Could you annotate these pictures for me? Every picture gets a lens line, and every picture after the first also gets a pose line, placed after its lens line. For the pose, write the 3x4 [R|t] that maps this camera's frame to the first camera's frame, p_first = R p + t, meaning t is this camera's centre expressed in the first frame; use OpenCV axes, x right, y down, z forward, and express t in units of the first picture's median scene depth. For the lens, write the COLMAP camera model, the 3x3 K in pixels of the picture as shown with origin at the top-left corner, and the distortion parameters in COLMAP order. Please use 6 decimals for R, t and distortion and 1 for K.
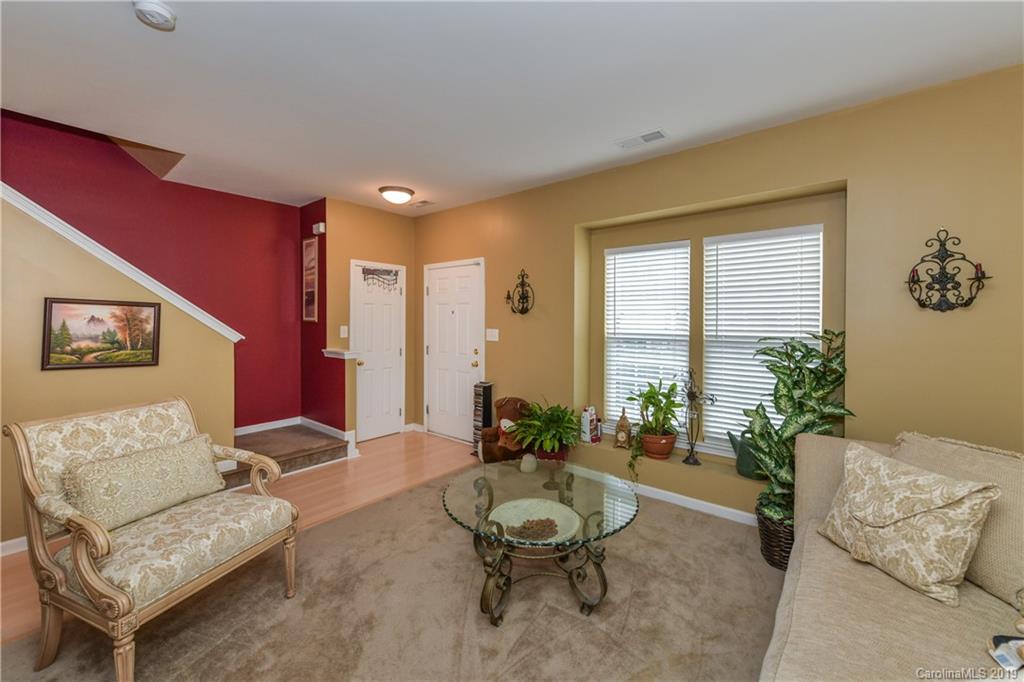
lens RADIAL K [[405.8, 0, 510.7], [0, 405.8, 314.0], [0, 0, 1]] dist [0.000364, 0.000052]
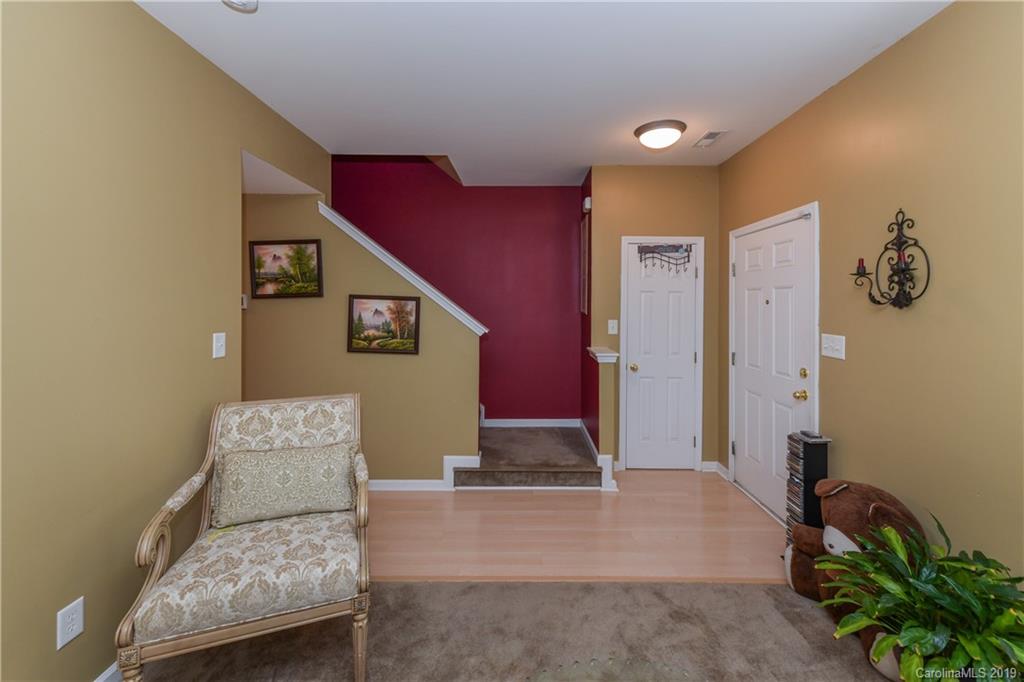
lens RADIAL K [[412.8, 0, 513.6], [0, 412.8, 299.9], [0, 0, 1]] dist [-0.000361, -0.000137]
pose [[0.635390, -0.007306, -0.772157, 0.118653], [0.007329, 0.999967, -0.003430, -0.010722], [0.772157, -0.003480, 0.635423, 0.390170]]
